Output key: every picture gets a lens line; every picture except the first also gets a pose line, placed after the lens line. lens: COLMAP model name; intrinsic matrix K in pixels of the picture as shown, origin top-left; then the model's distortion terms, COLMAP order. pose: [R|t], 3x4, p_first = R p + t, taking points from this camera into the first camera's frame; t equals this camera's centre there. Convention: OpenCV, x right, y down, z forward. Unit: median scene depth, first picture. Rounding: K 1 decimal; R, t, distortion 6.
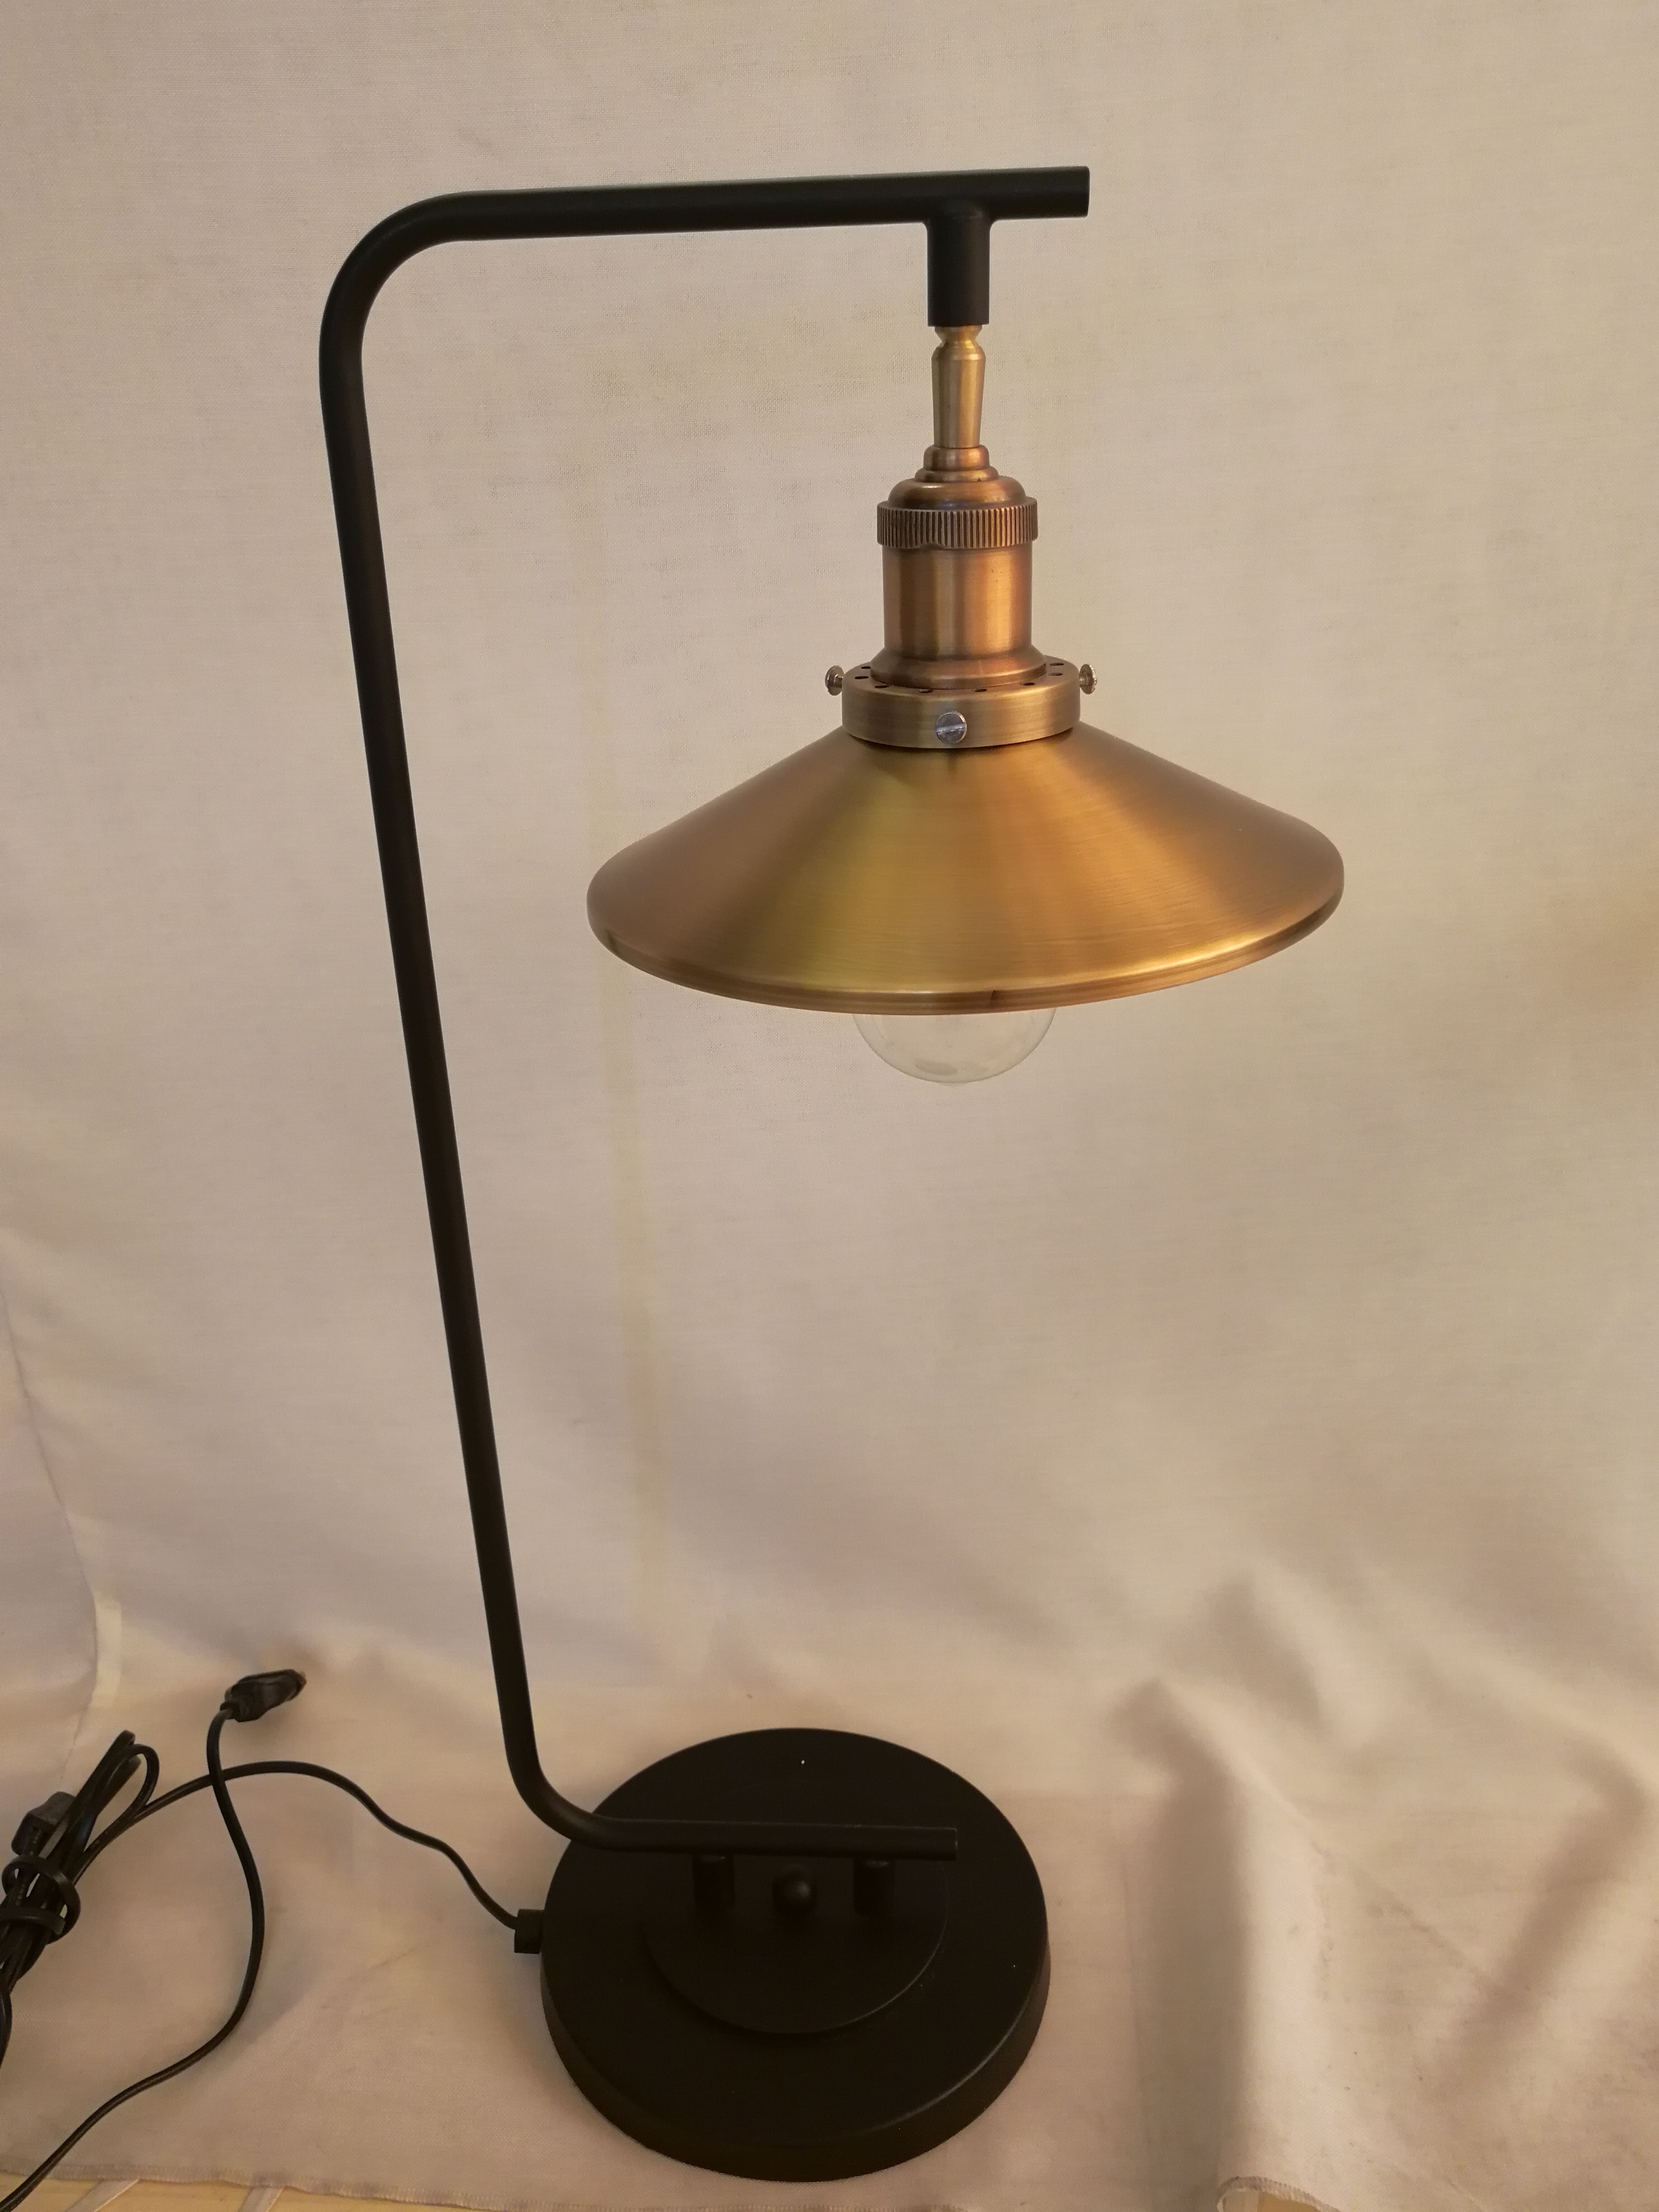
lens RADIAL K [[1867.0, 0, 825.0], [0, 1867.0, 1124.7], [0, 0, 1]] dist [0.019742, -0.035400]
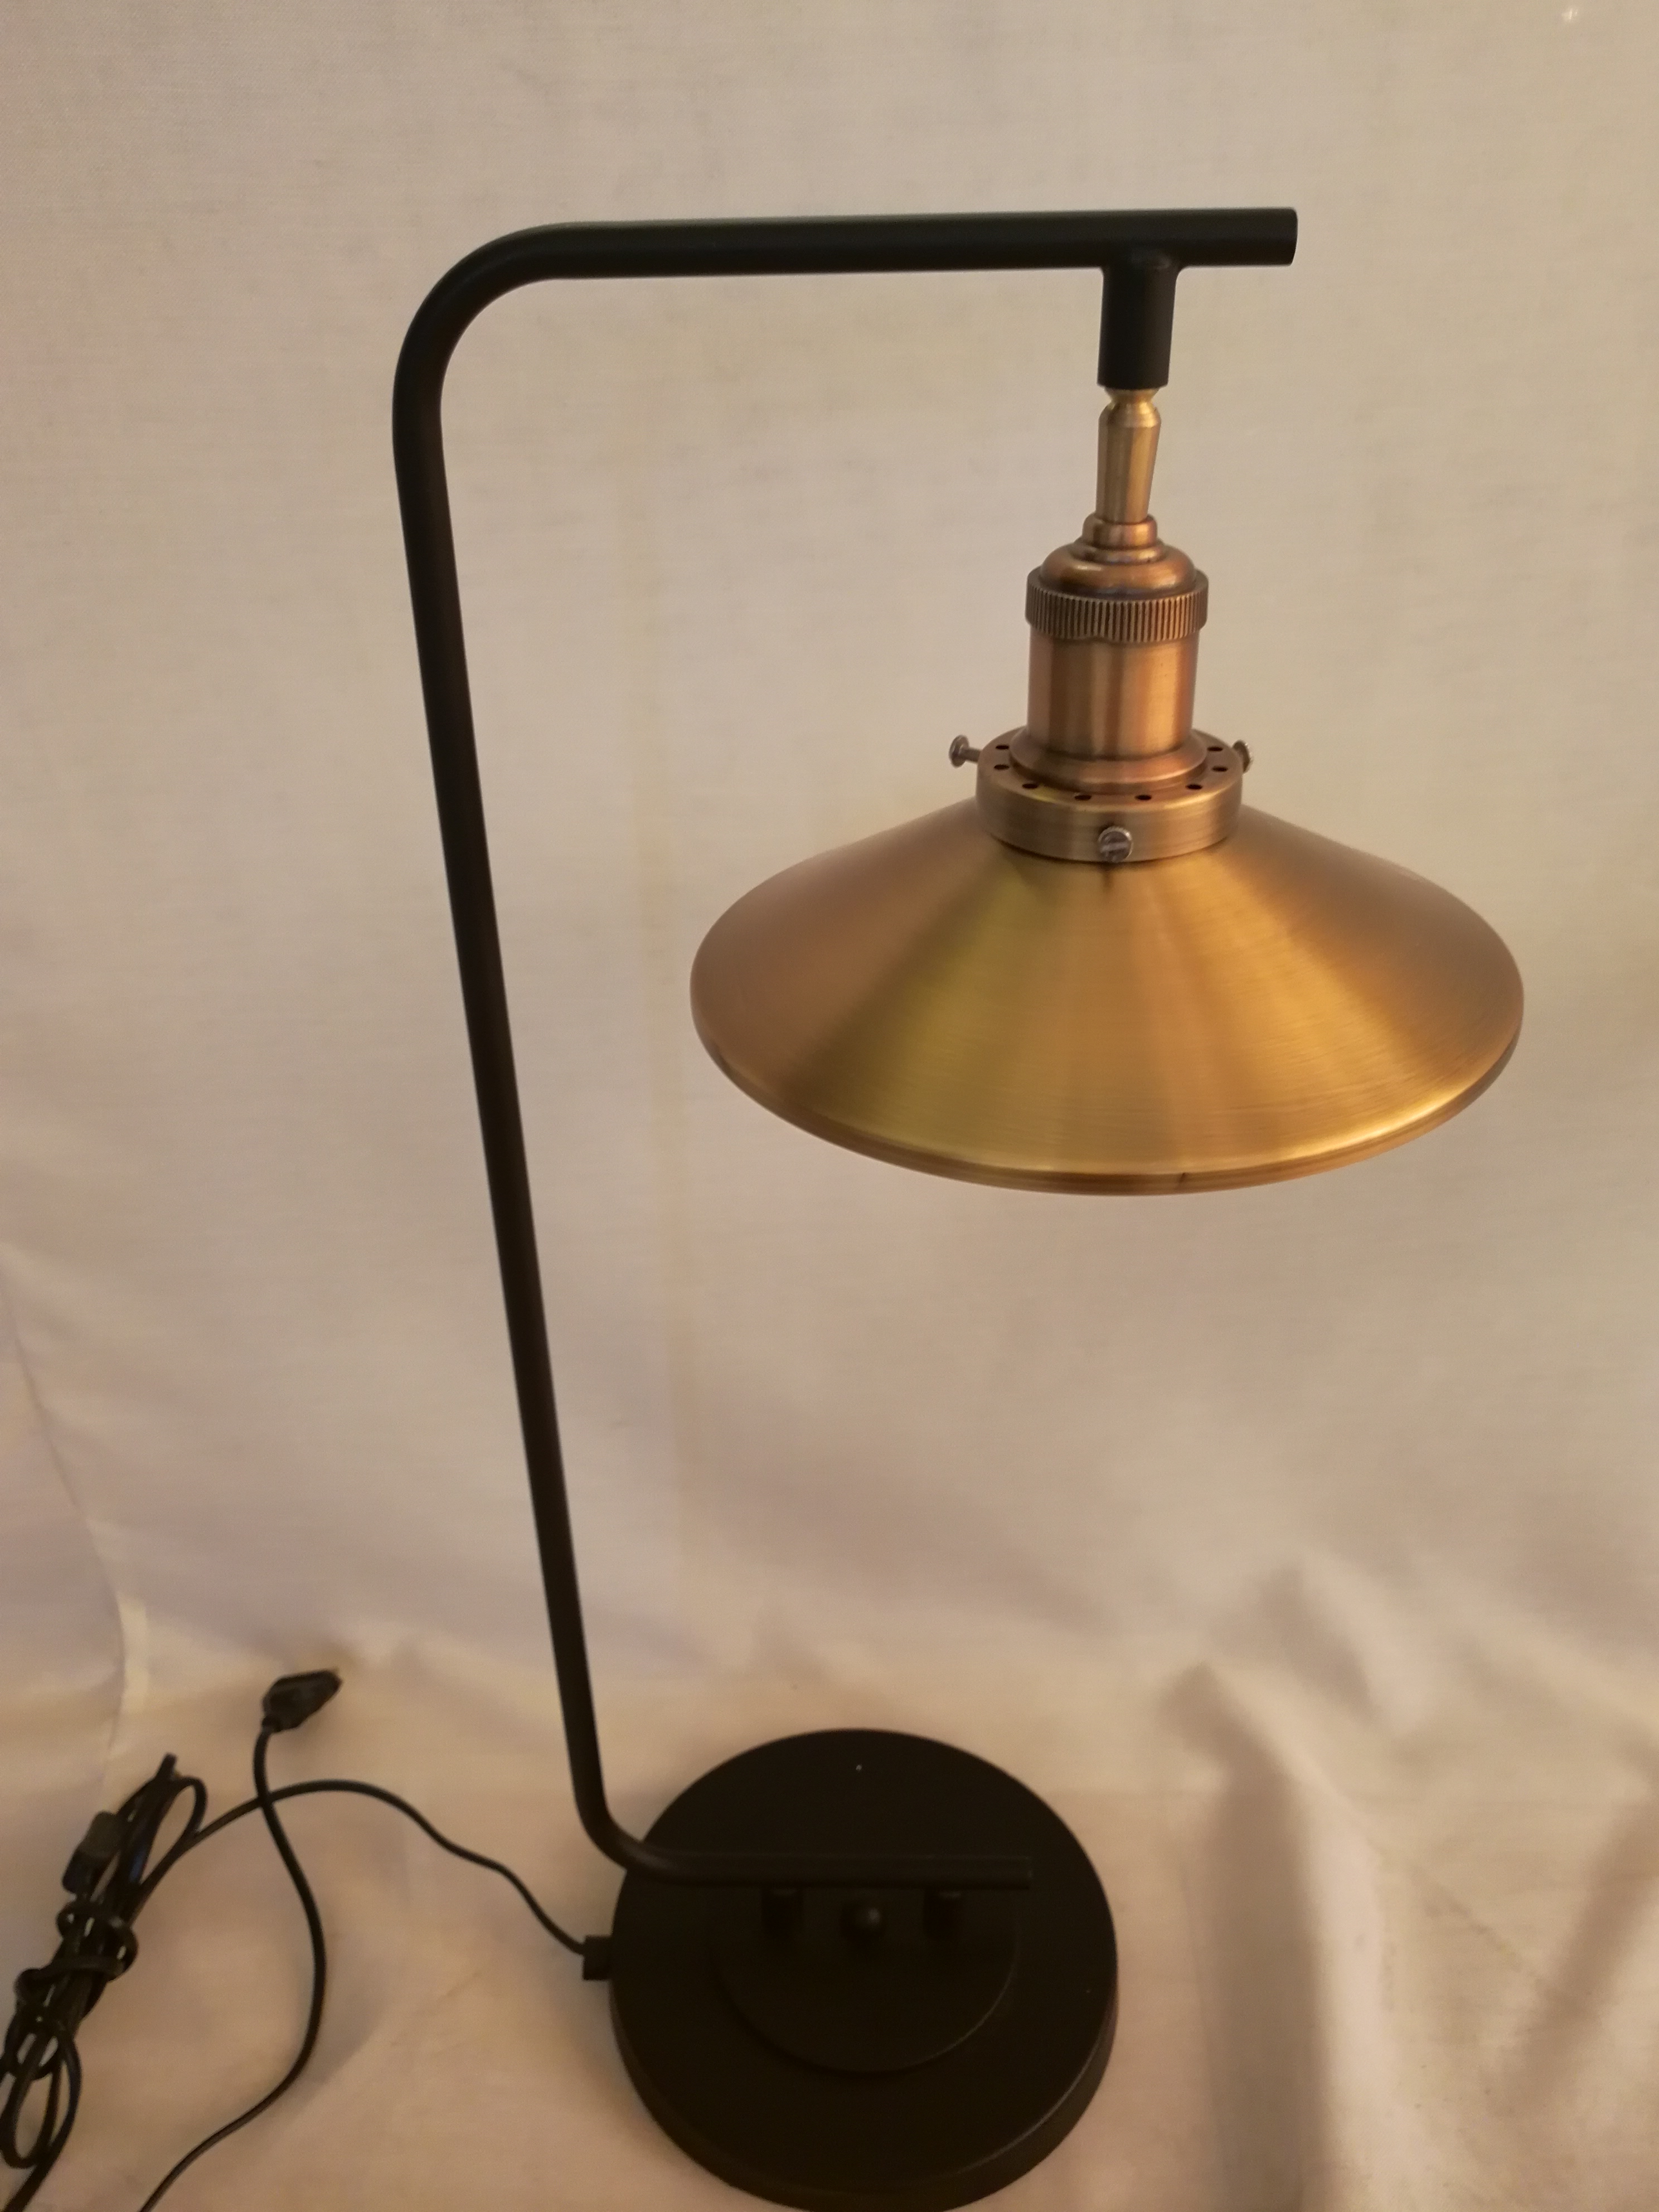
lens RADIAL K [[1867.0, 0, 821.4], [0, 1867.0, 1143.2], [0, 0, 1]] dist [0.019742, -0.035400]
pose [[0.999298, -0.009402, 0.036276, -0.071781], [0.004889, 0.992452, 0.122539, -0.121772], [-0.037154, -0.122276, 0.991800, 0.064366]]
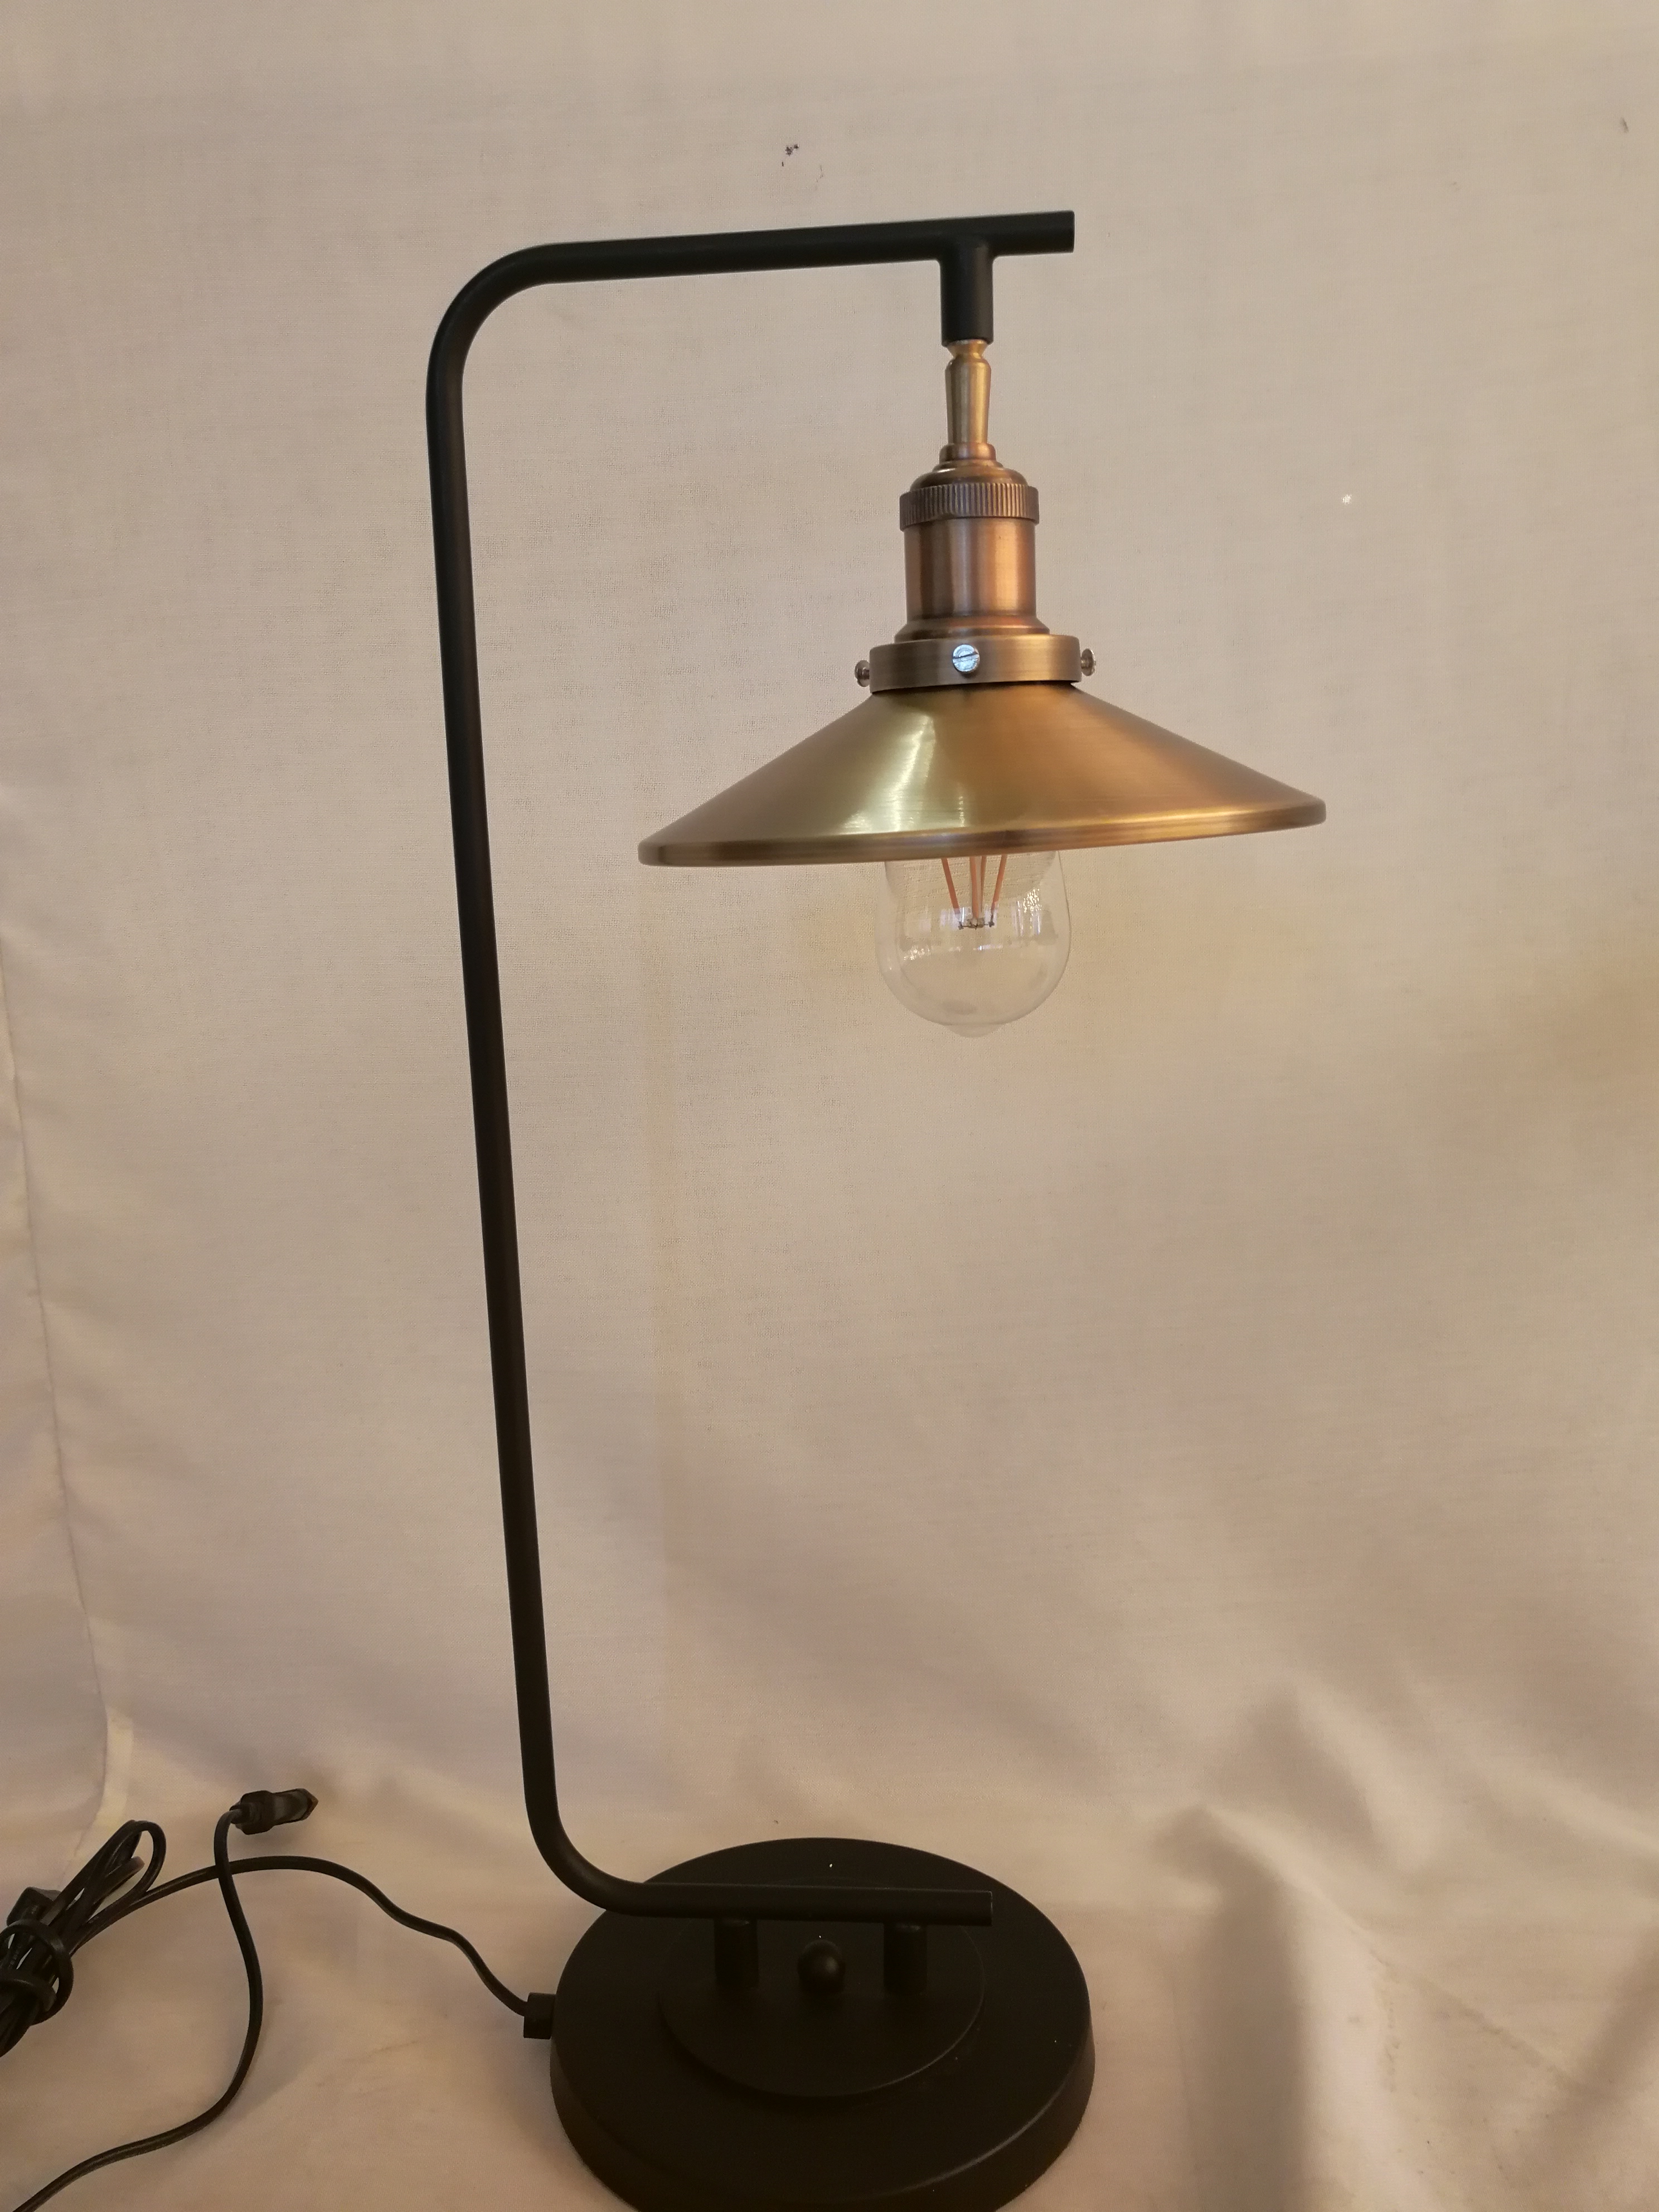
lens RADIAL K [[1867.0, 0, 811.4], [0, 1867.0, 1107.7], [0, 0, 1]] dist [0.019742, -0.035400]
pose [[0.999705, 0.001154, -0.024247, 0.001226], [-0.006900, 0.971178, -0.238257, 0.214248], [0.023273, 0.238354, 0.970899, -0.023105]]
